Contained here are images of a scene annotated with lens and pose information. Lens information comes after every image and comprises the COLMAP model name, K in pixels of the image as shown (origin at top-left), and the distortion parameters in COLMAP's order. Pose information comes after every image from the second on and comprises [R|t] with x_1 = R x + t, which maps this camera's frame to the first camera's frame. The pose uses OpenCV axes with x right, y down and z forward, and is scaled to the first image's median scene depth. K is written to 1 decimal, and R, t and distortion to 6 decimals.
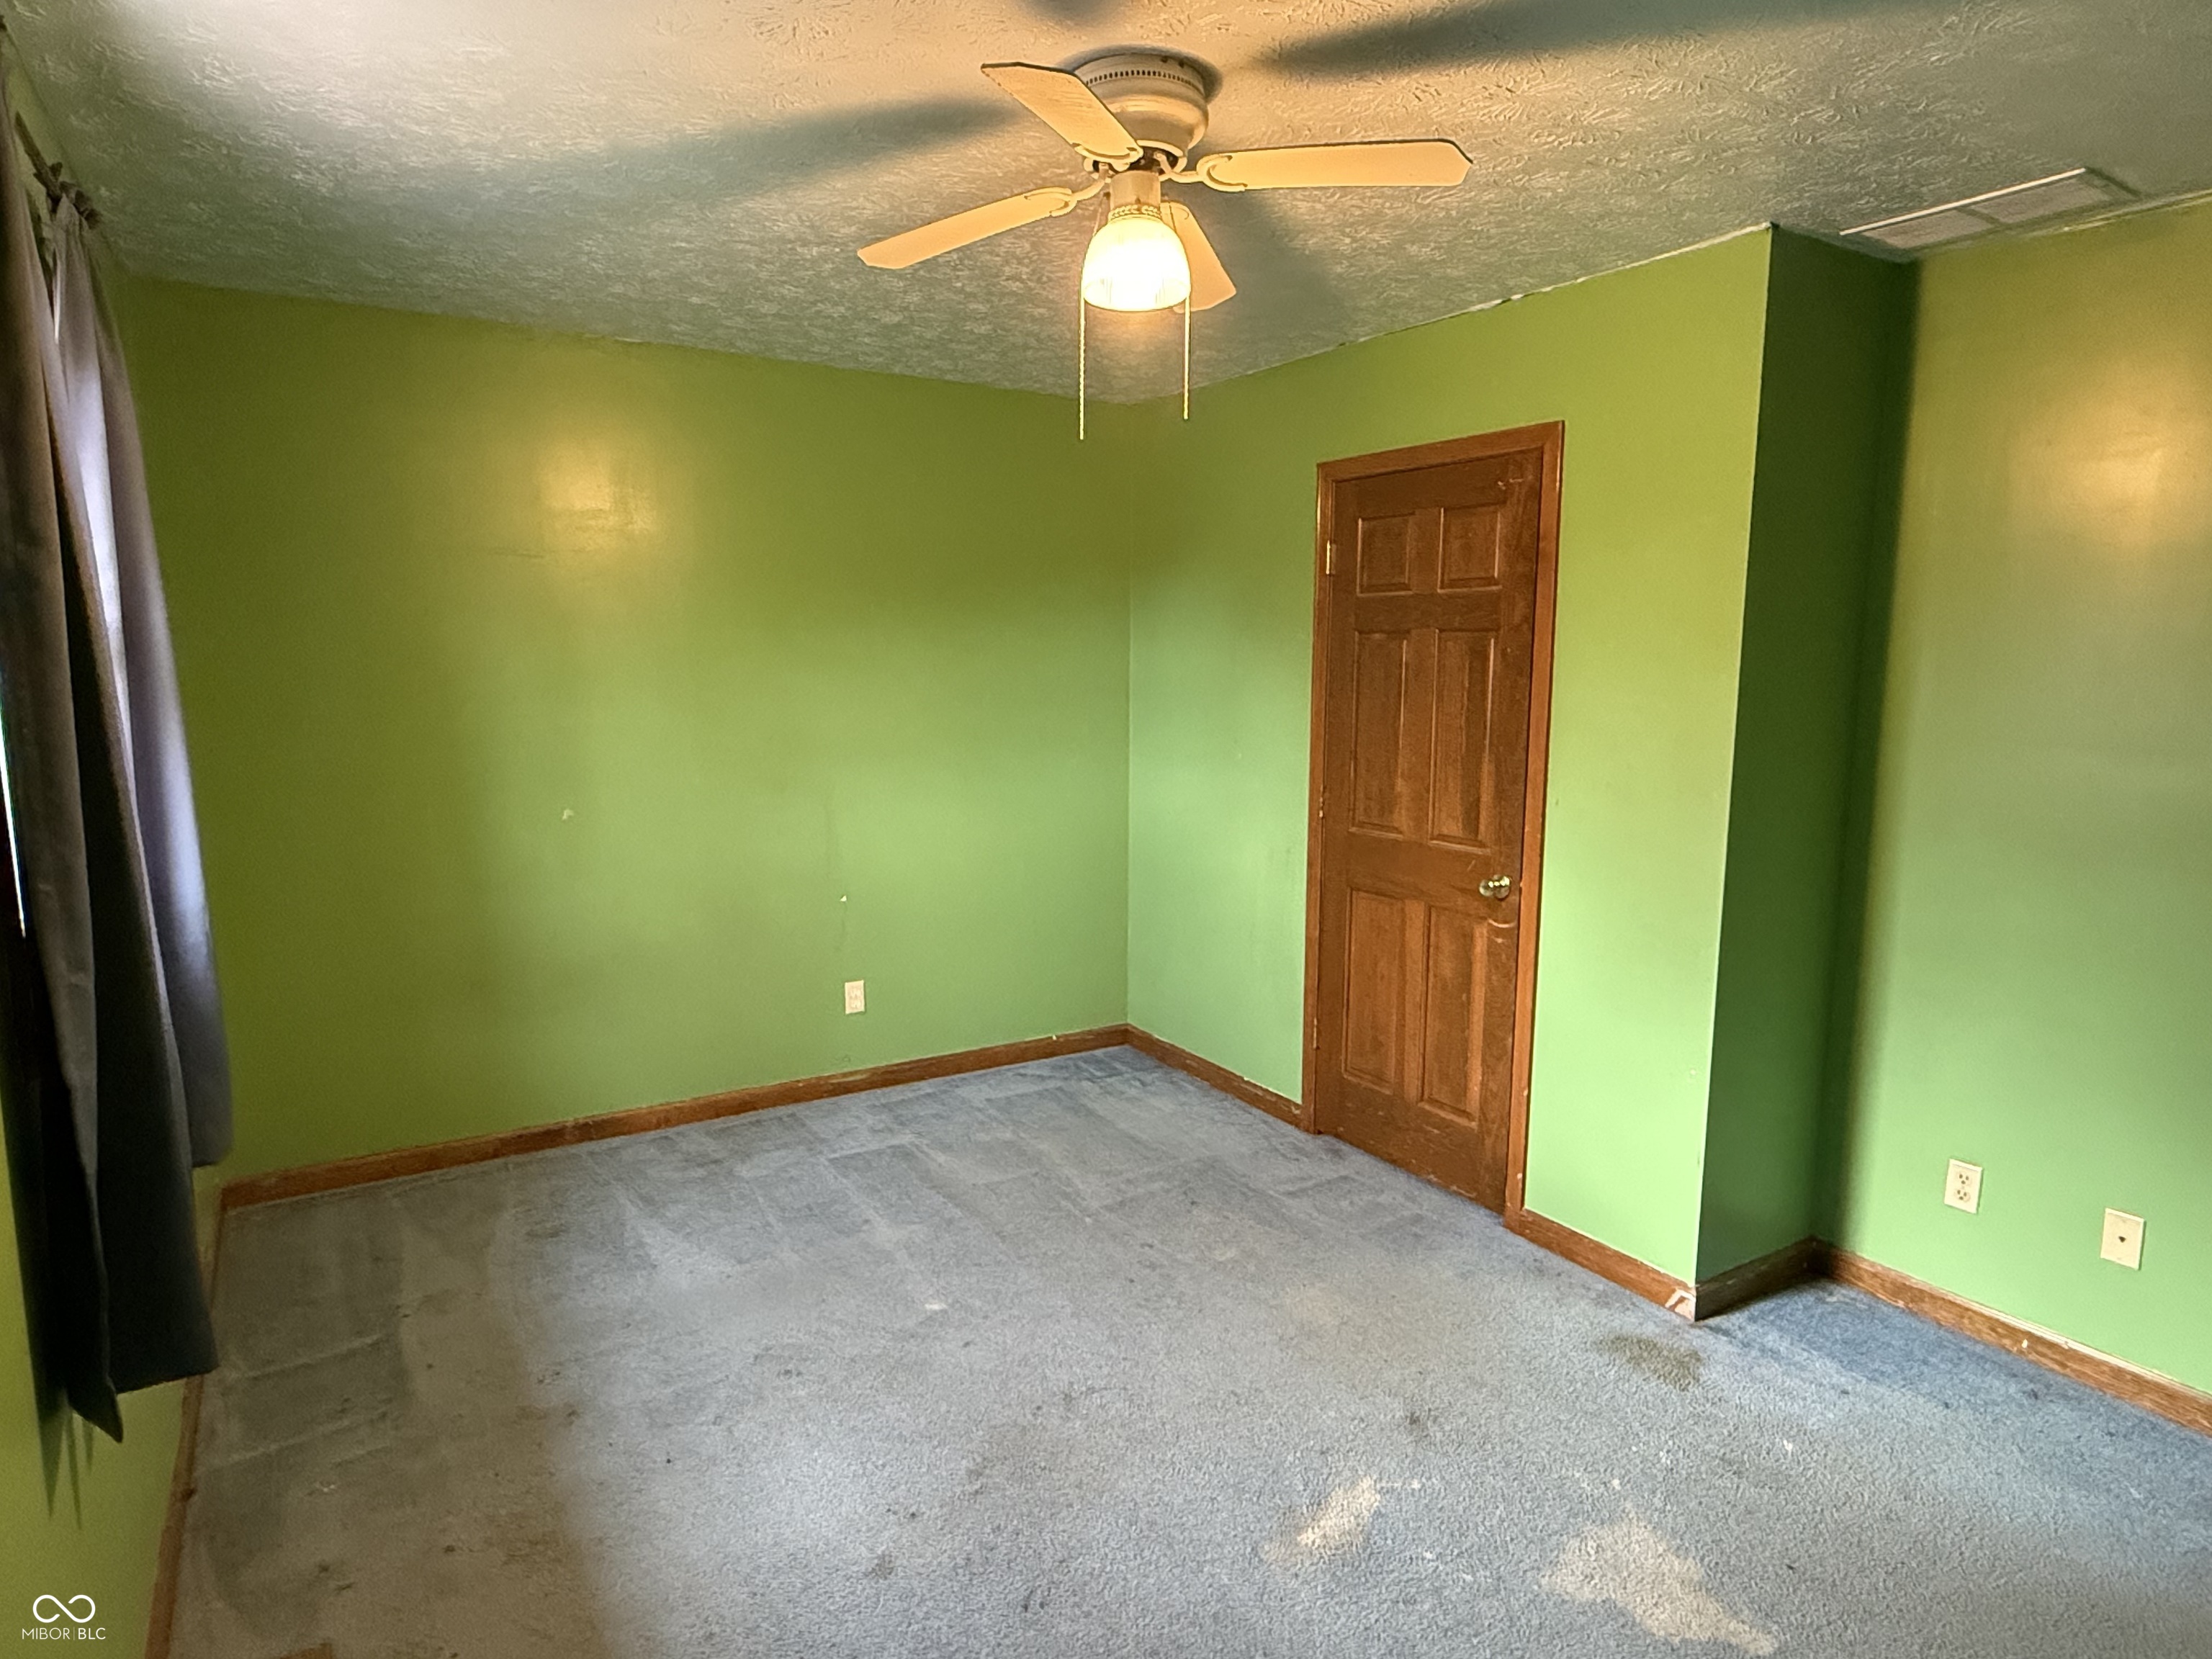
lens RADIAL K [[1273.7, 0, 1100.6], [0, 1273.7, 843.5], [0, 0, 1]] dist [0.000826, -0.001292]
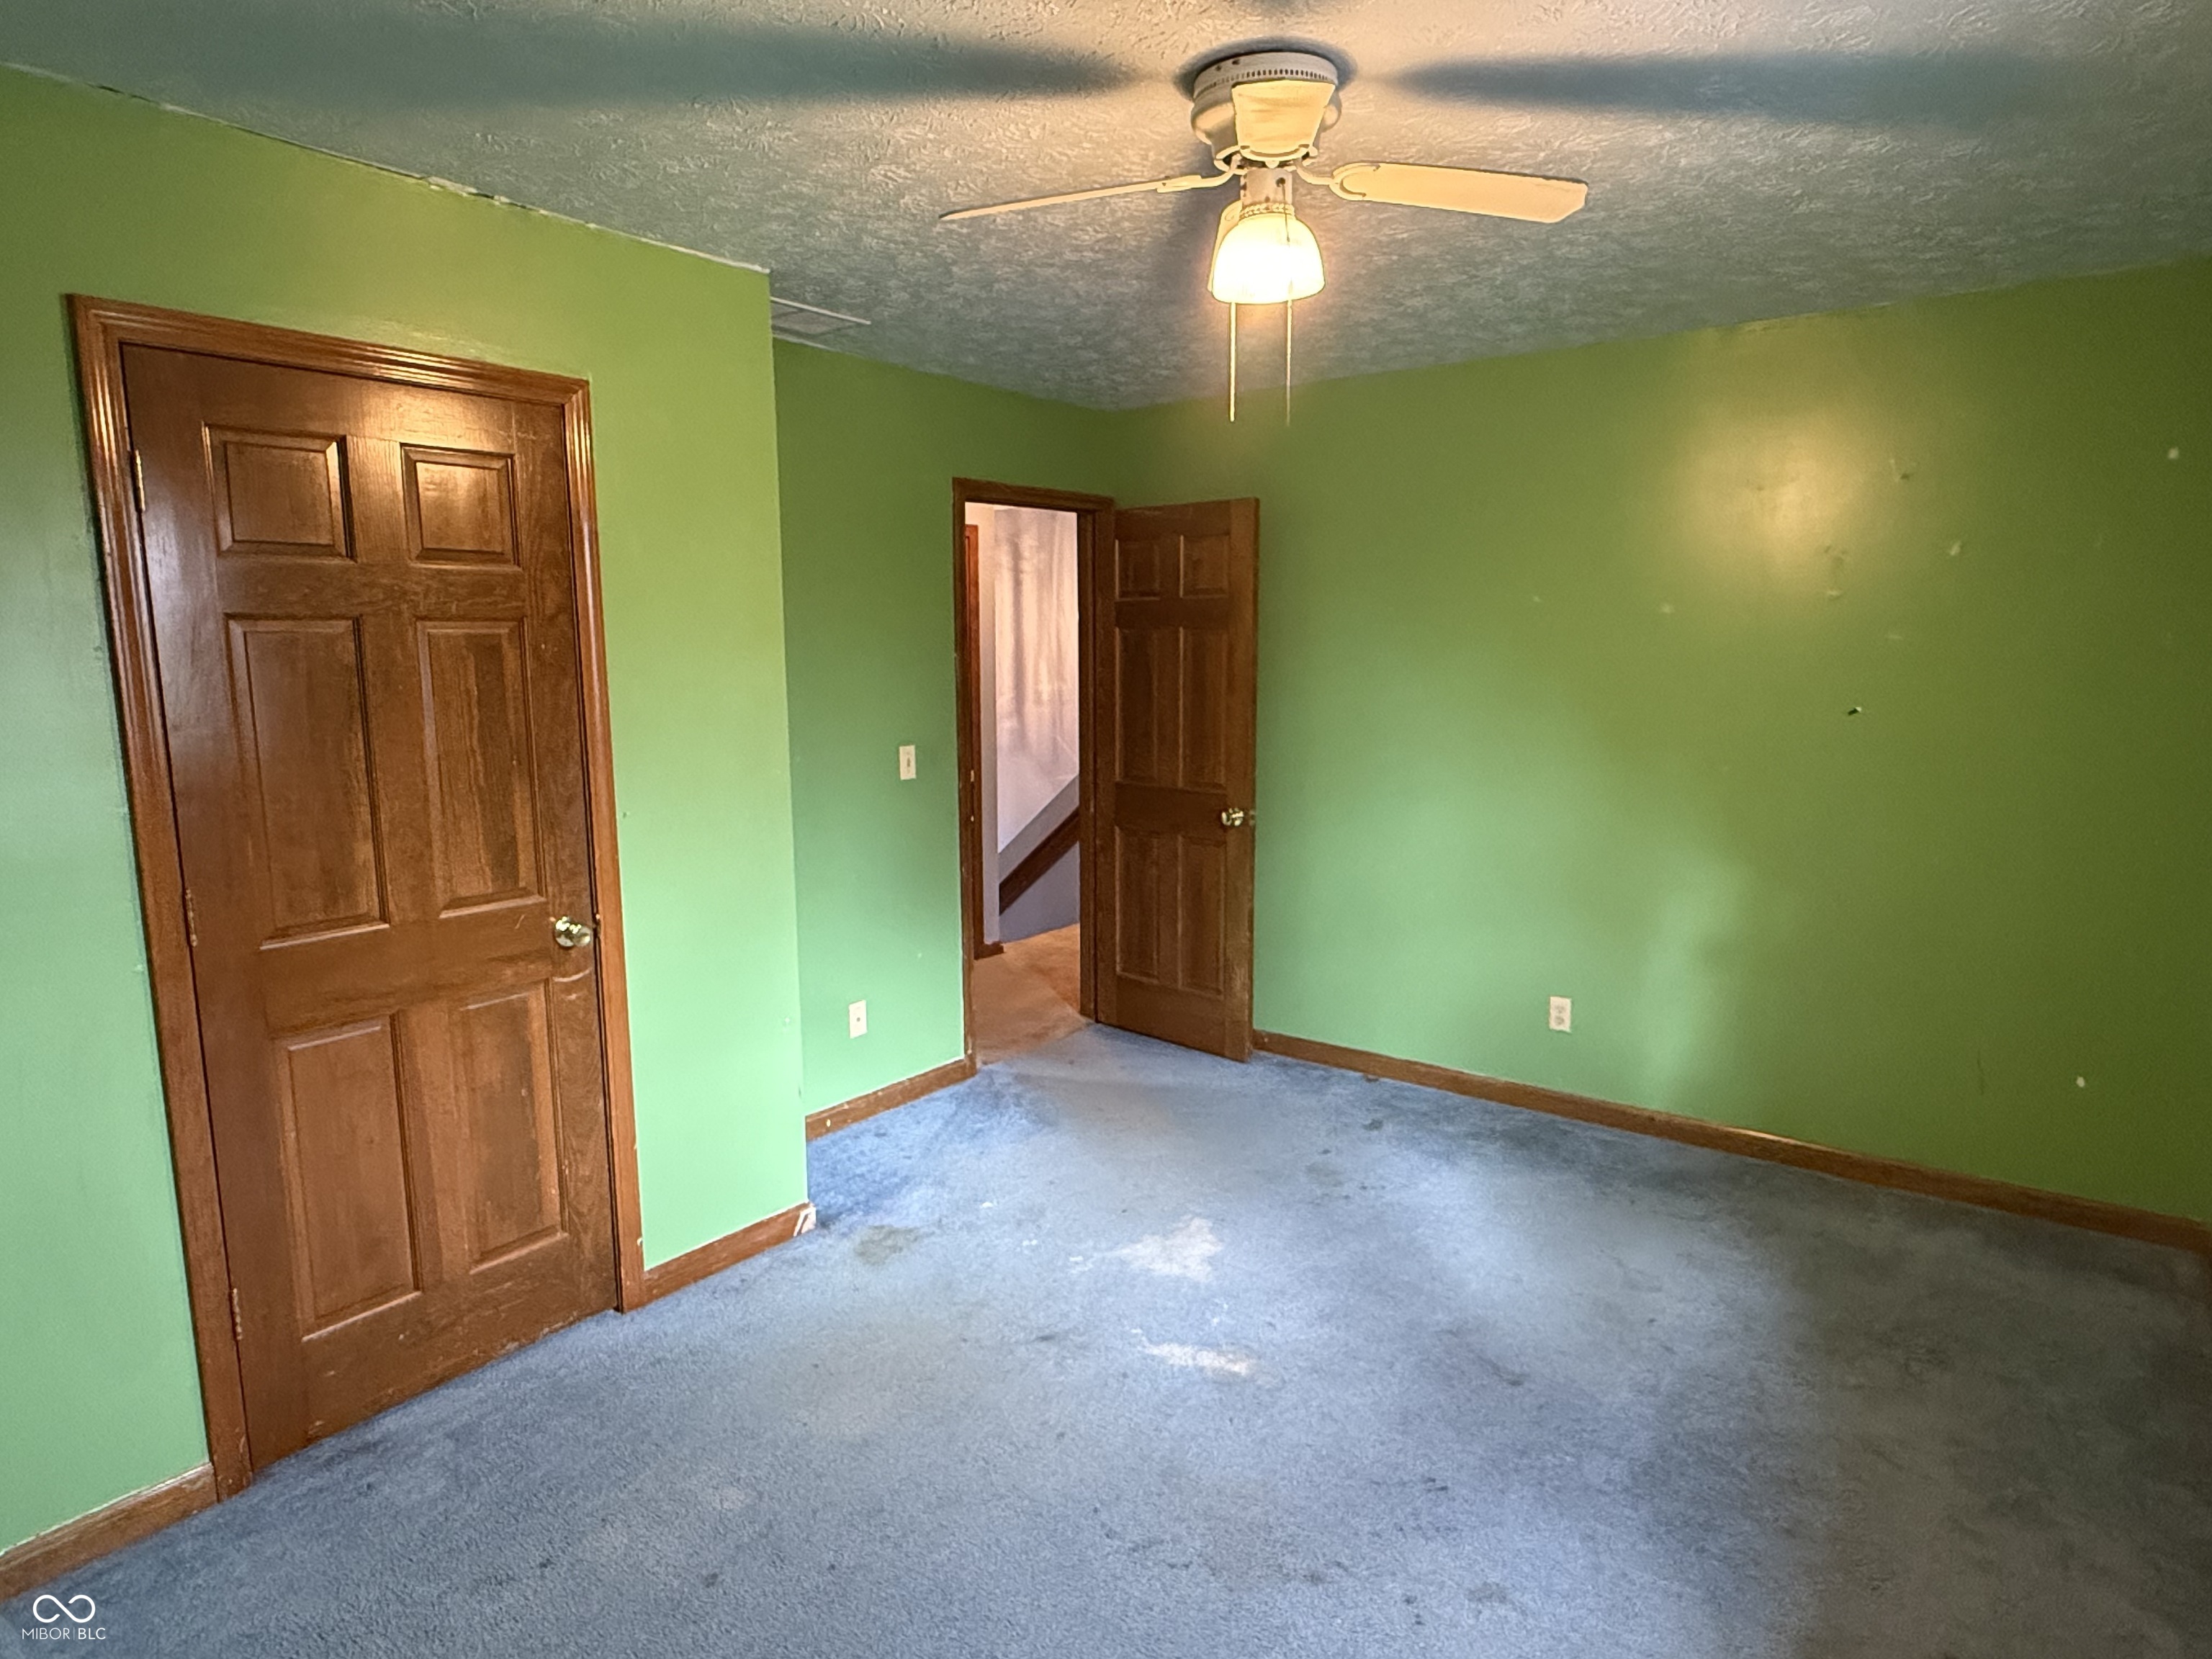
lens RADIAL K [[1274.0, 0, 1102.4], [0, 1274.0, 822.1], [0, 0, 1]] dist [0.002536, -0.000371]
pose [[-0.364114, -0.137016, 0.921221, -0.550378], [0.135615, 0.970777, 0.197989, -0.148953], [-0.921428, 0.197022, -0.334892, 0.925678]]
